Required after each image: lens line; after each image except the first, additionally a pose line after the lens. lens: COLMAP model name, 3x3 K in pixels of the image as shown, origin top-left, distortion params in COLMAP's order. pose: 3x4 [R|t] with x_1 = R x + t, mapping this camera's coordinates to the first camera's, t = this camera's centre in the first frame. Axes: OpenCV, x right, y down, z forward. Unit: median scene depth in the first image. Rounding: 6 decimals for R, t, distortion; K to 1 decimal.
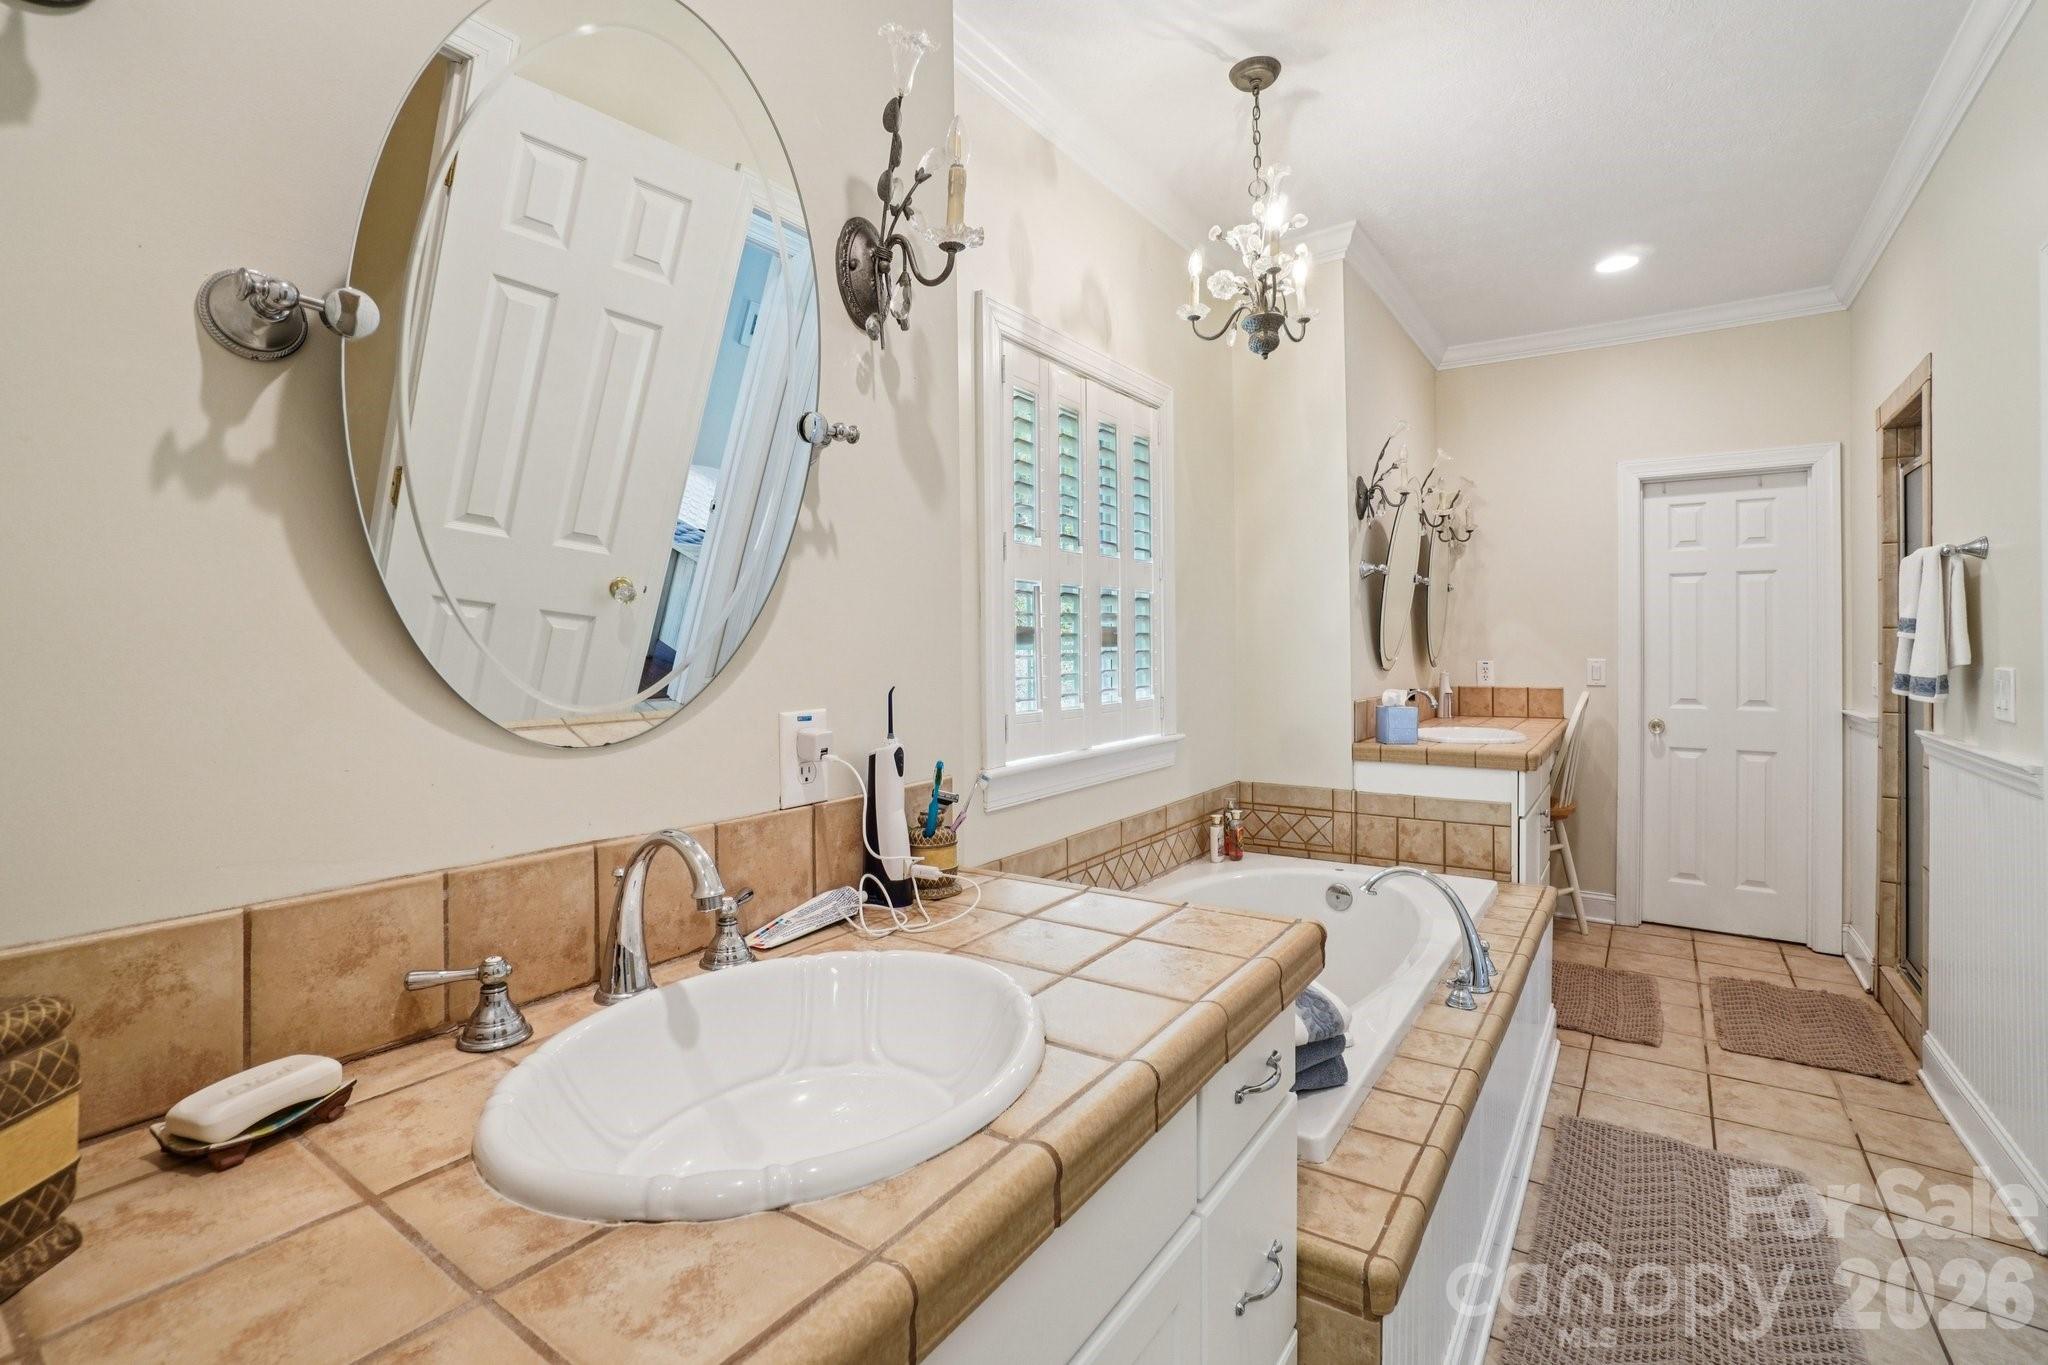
lens RADIAL K [[910.8, 0, 1038.9], [0, 910.8, 646.3], [0, 0, 1]] dist [-0.022309, 0.000341]
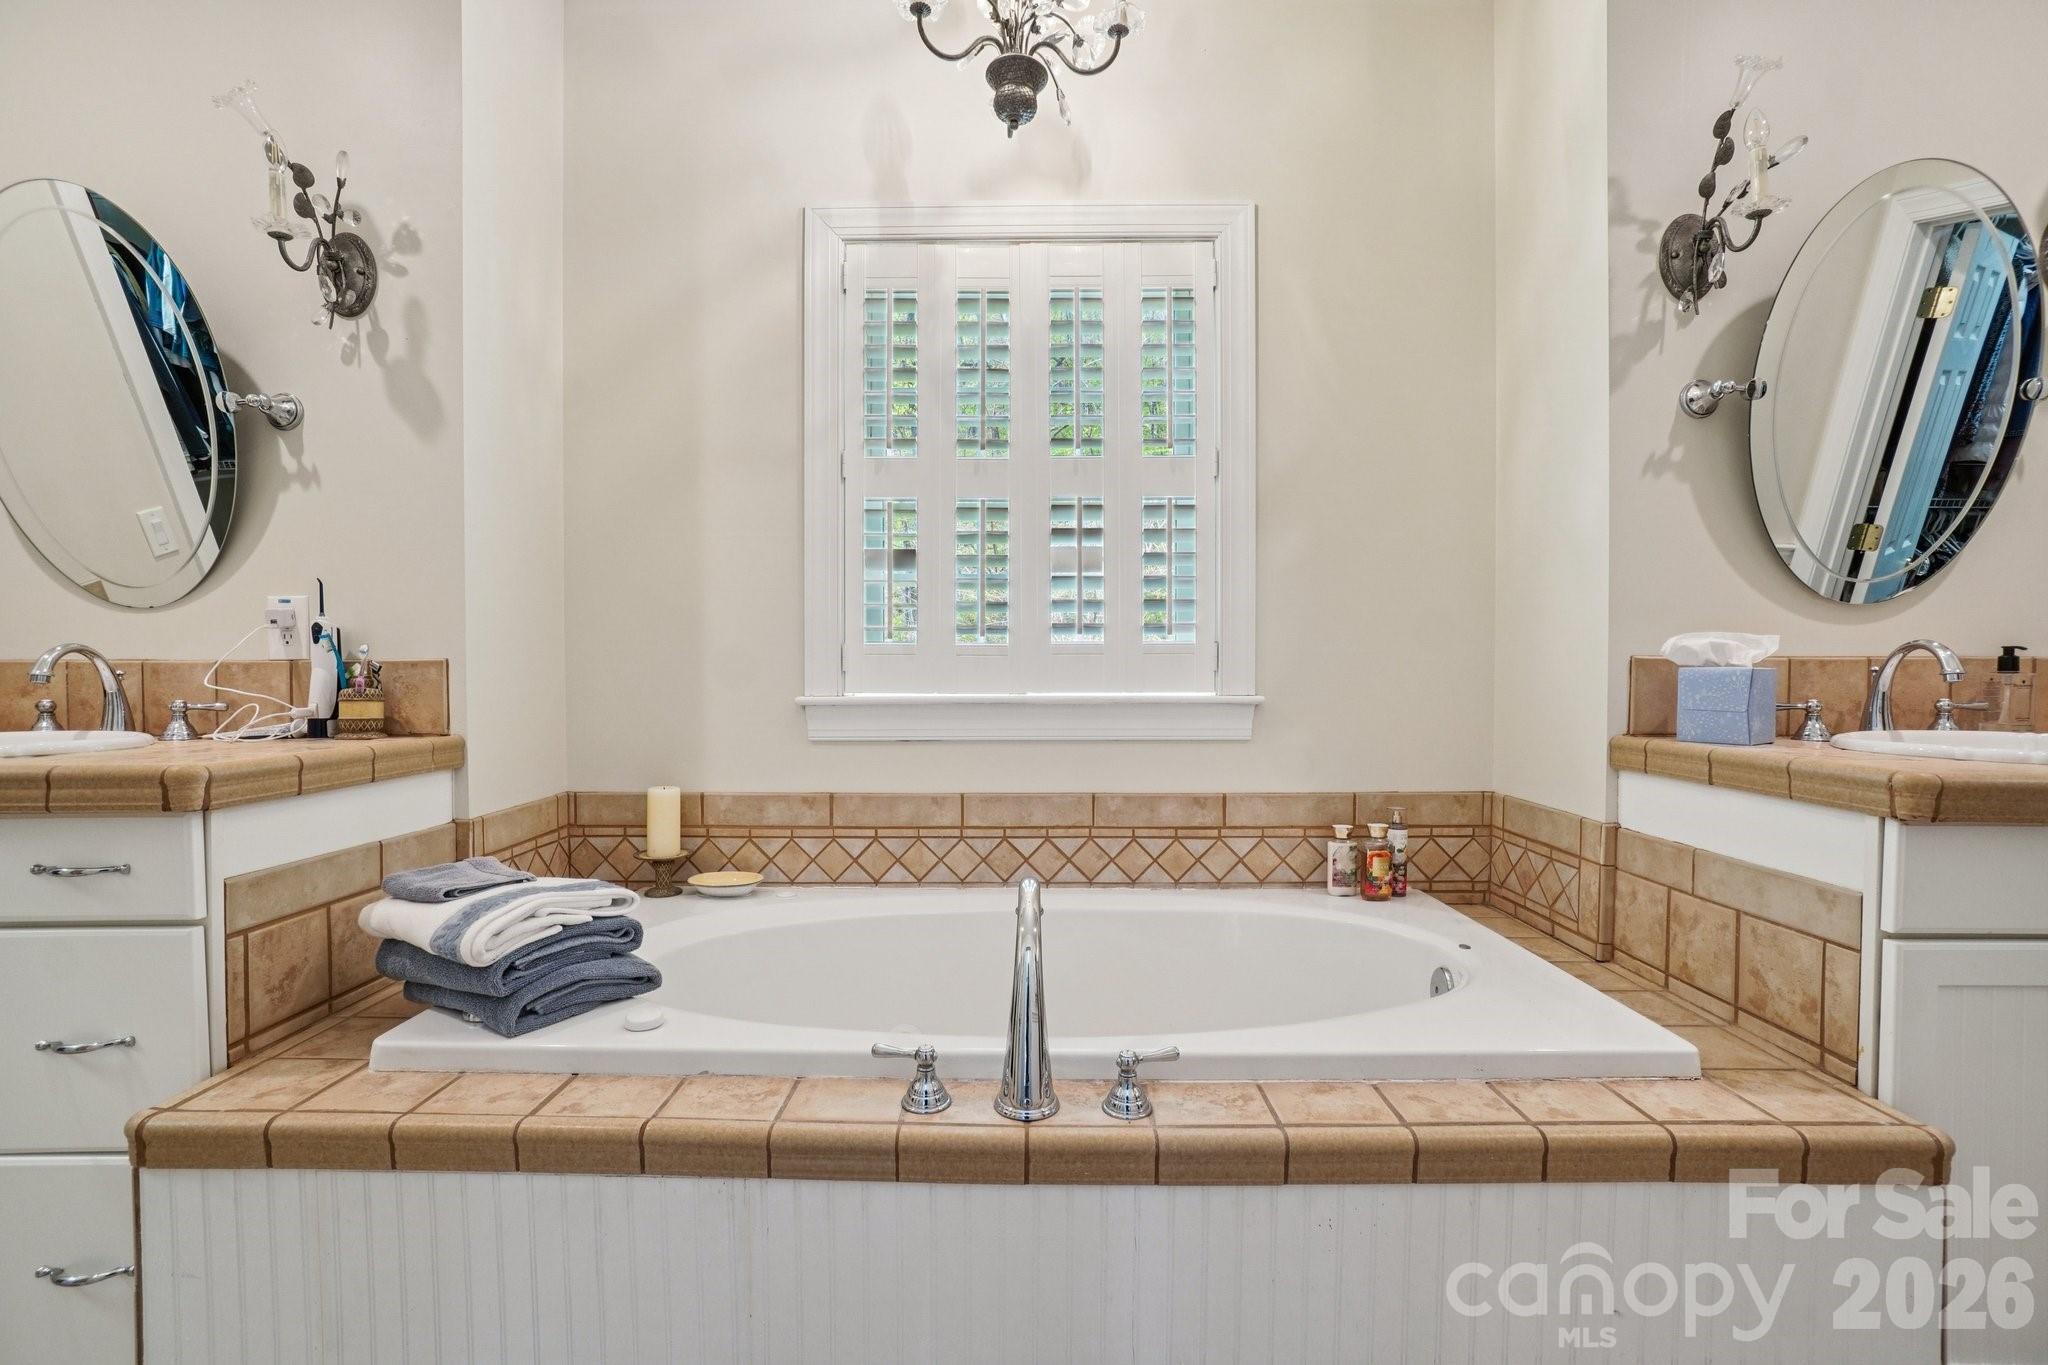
lens RADIAL K [[910.8, 0, 1027.8], [0, 910.8, 684.9], [0, 0, 1]] dist [-0.022309, 0.000341]
pose [[0.562324, 0.024100, -0.826565, 0.626315], [0.000692, 0.999561, 0.029615, 0.066175], [0.826916, -0.017225, 0.562061, 0.456138]]
